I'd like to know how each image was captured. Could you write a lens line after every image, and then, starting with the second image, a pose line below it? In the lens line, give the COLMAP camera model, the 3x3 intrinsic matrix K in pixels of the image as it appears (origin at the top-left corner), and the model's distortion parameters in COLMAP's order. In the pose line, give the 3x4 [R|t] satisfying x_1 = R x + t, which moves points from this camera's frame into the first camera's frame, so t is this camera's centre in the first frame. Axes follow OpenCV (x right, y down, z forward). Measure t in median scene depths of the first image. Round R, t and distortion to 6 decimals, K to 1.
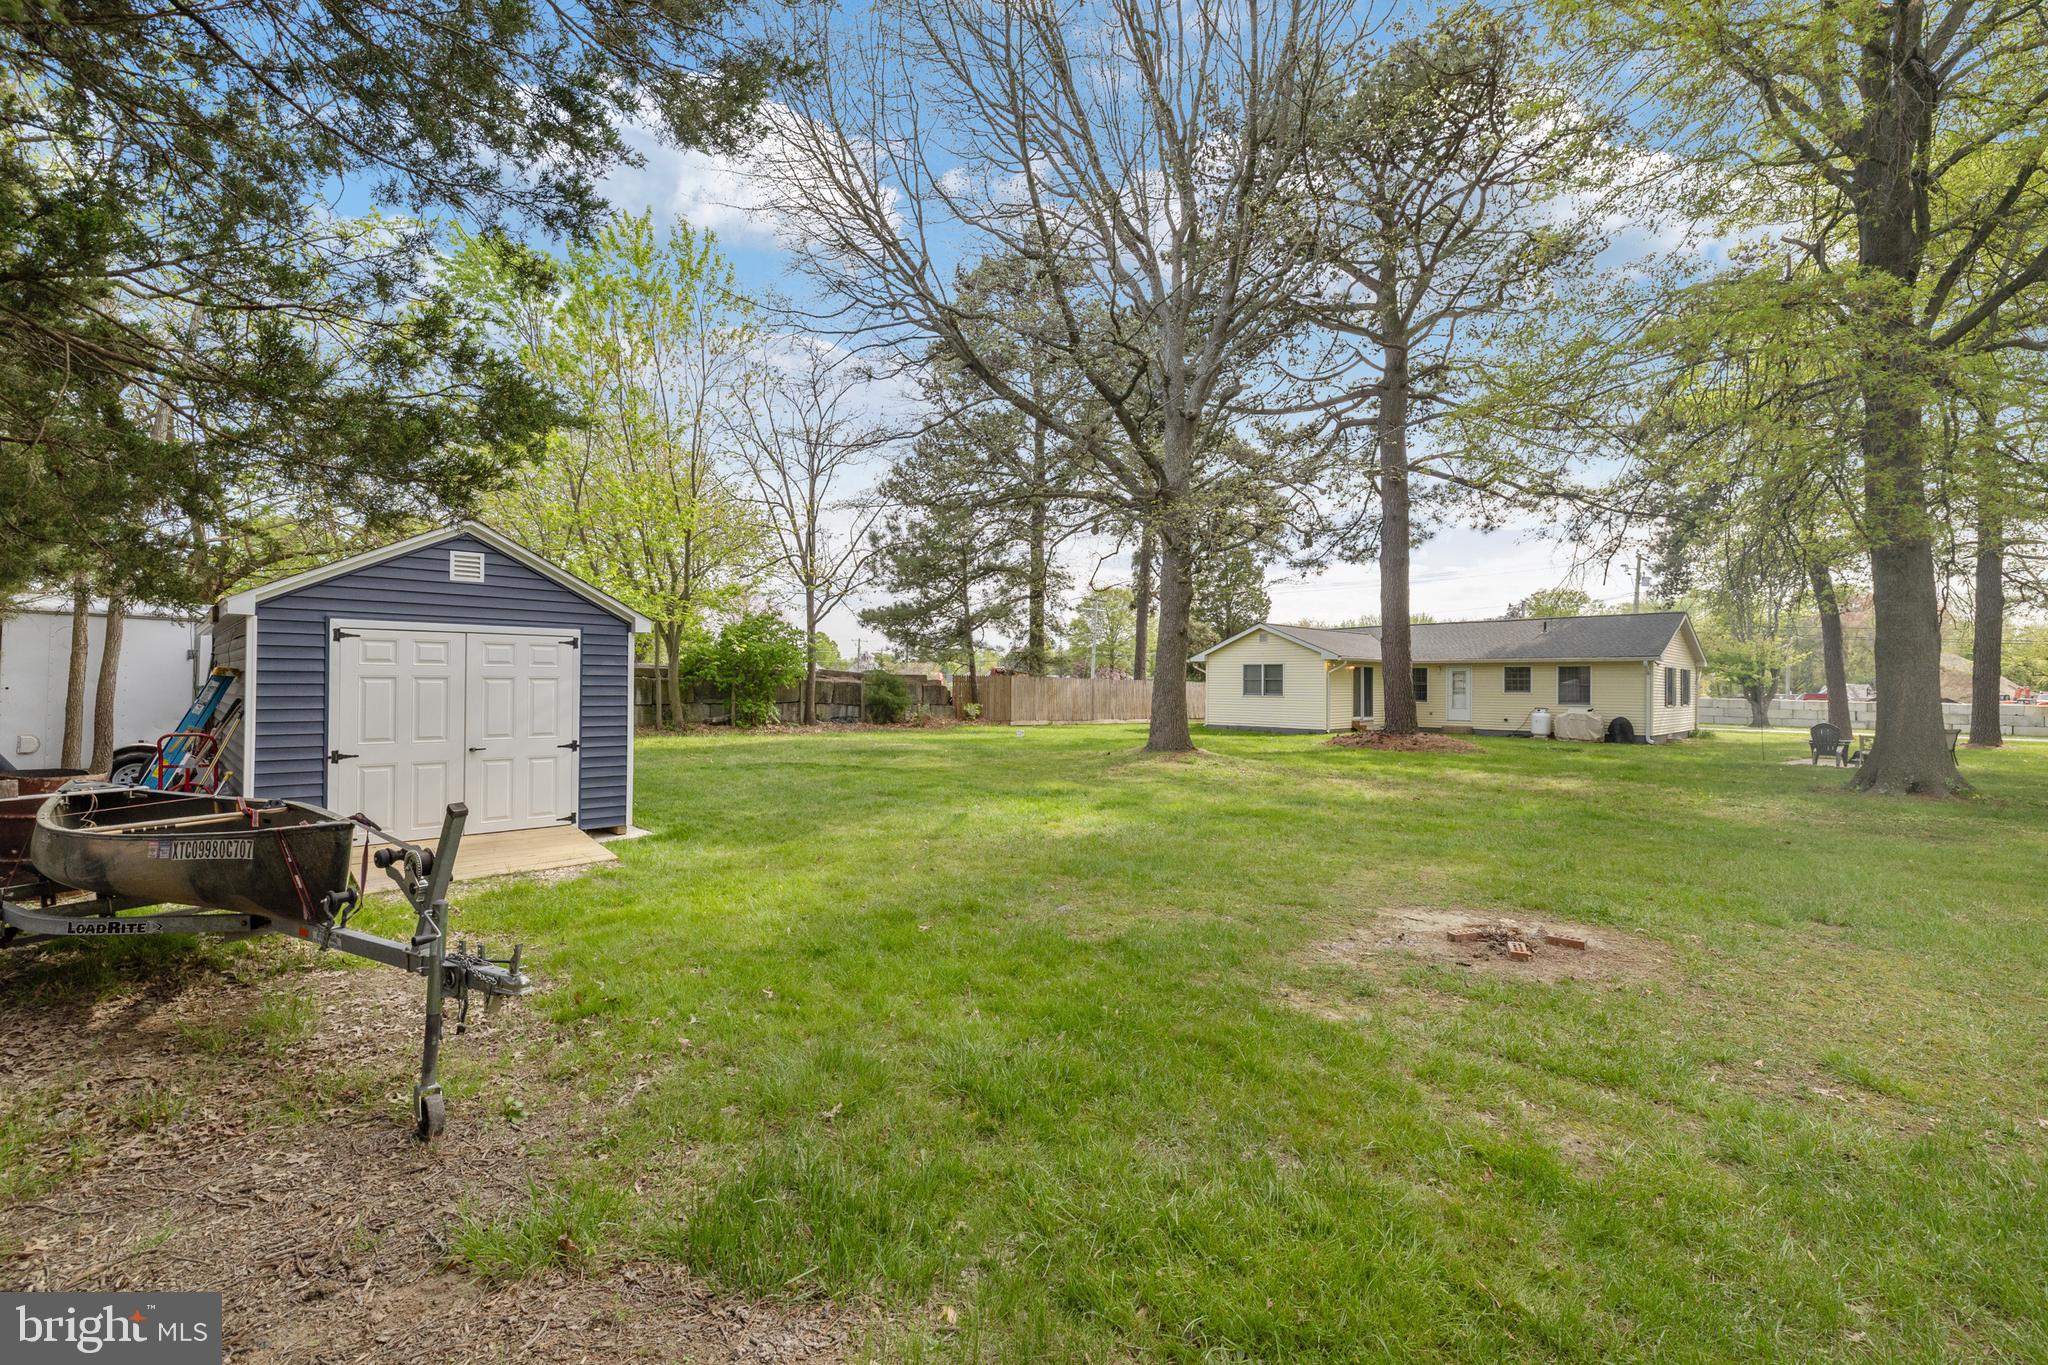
lens RADIAL K [[860.6, 0, 1015.7], [0, 860.6, 686.2], [0, 0, 1]] dist [0.000766, 0.000308]
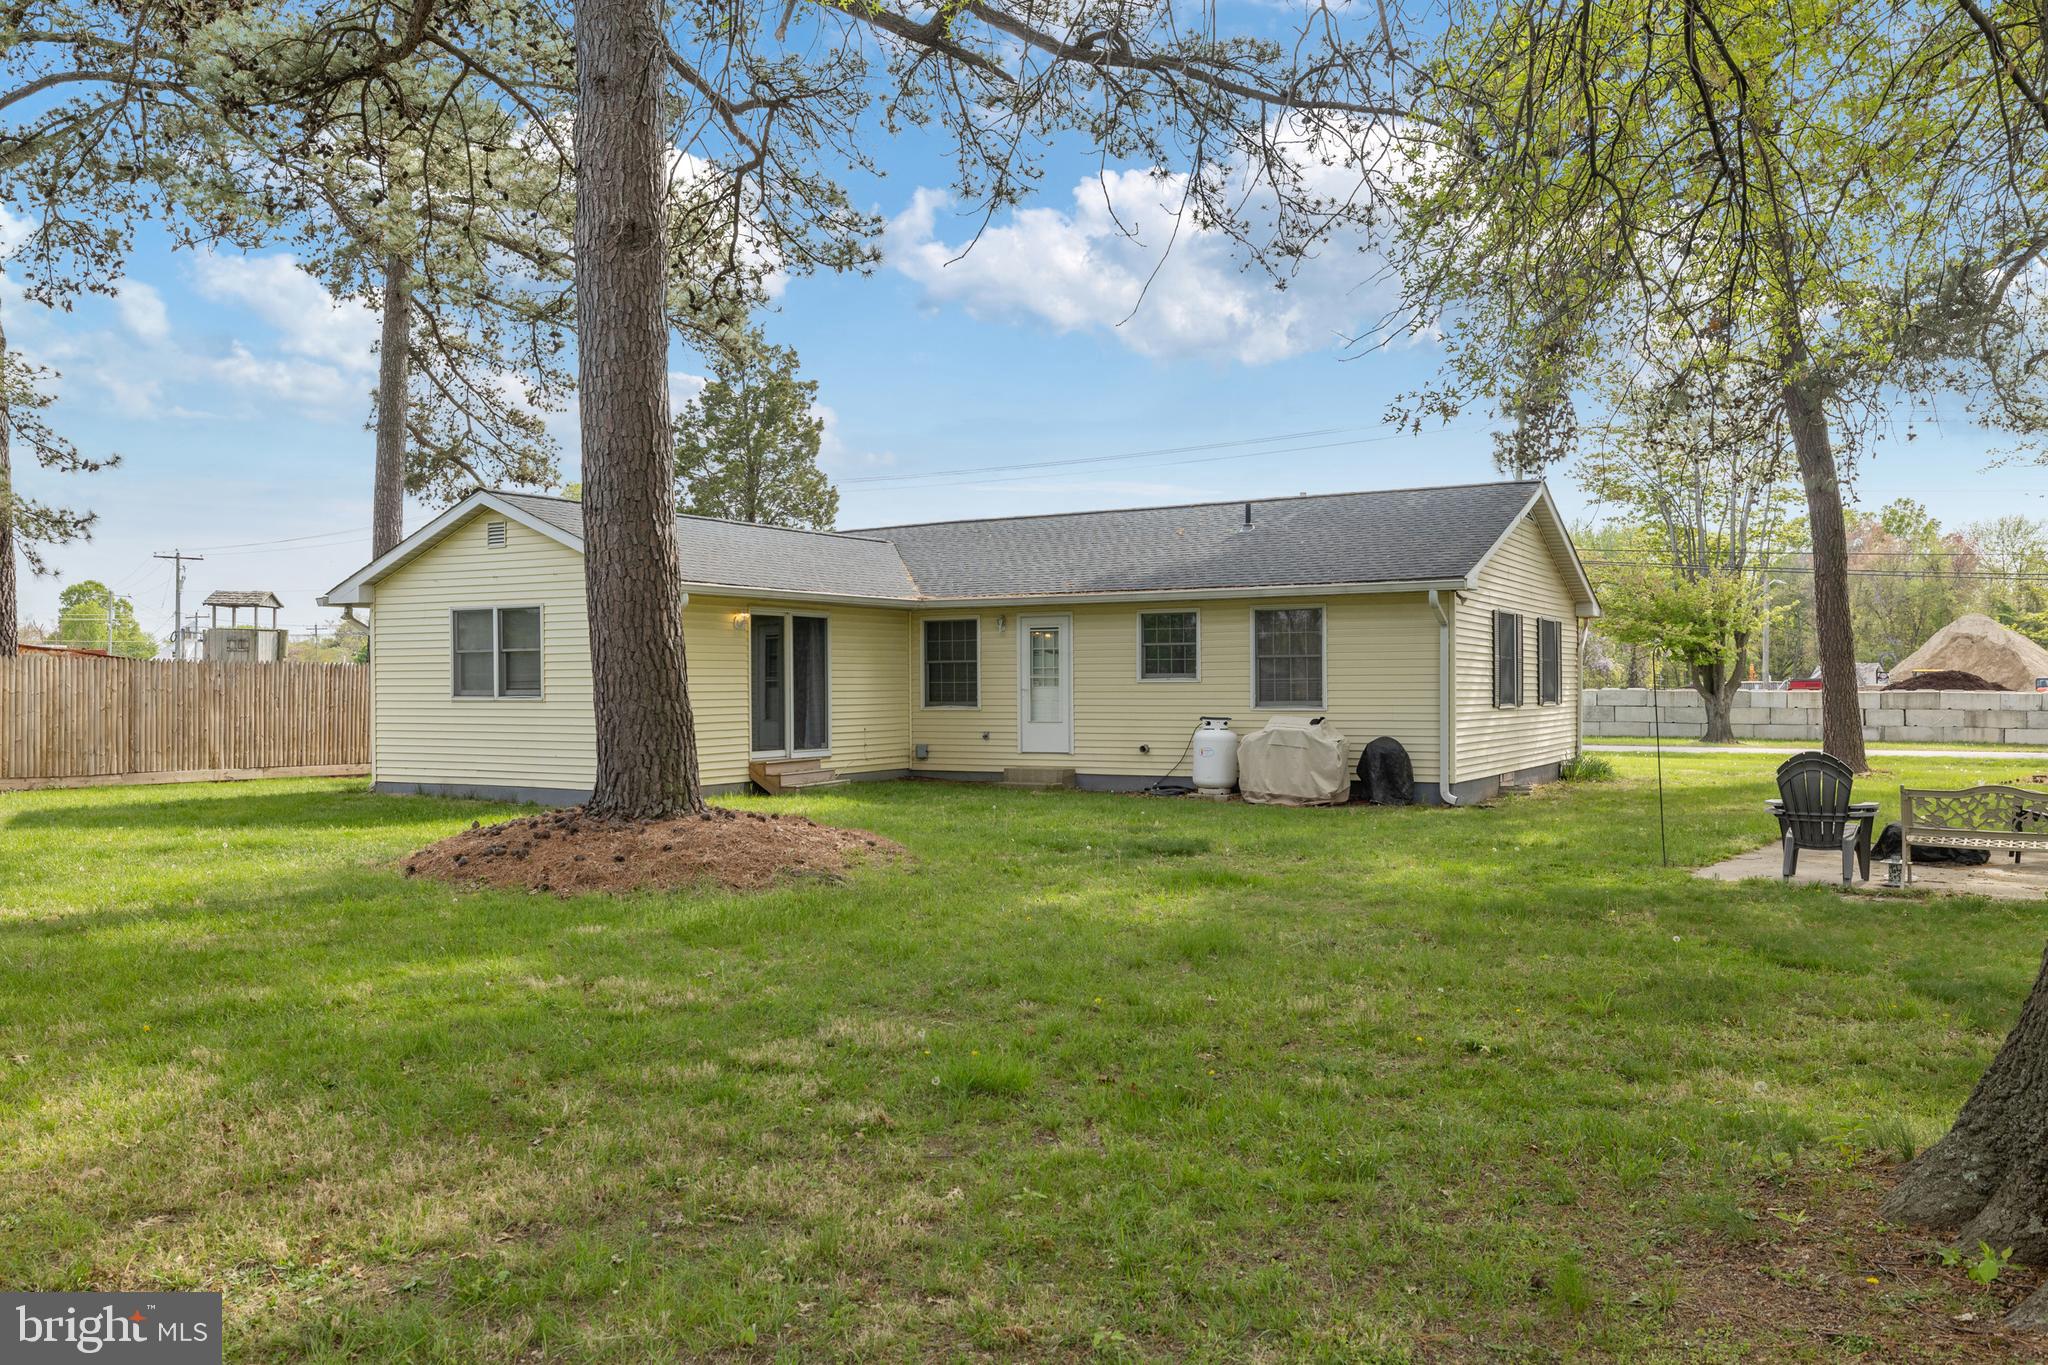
lens RADIAL K [[1579.2, 0, 1024.0], [0, 1579.2, 682.5], [0, 0, 1]] dist [-0.000613, -0.000837]
pose [[0.958912, -0.013820, 0.283367, 0.315036], [0.014416, 0.999896, -0.000017, 0.007959], [-0.283337, 0.004102, 0.959012, 0.332851]]
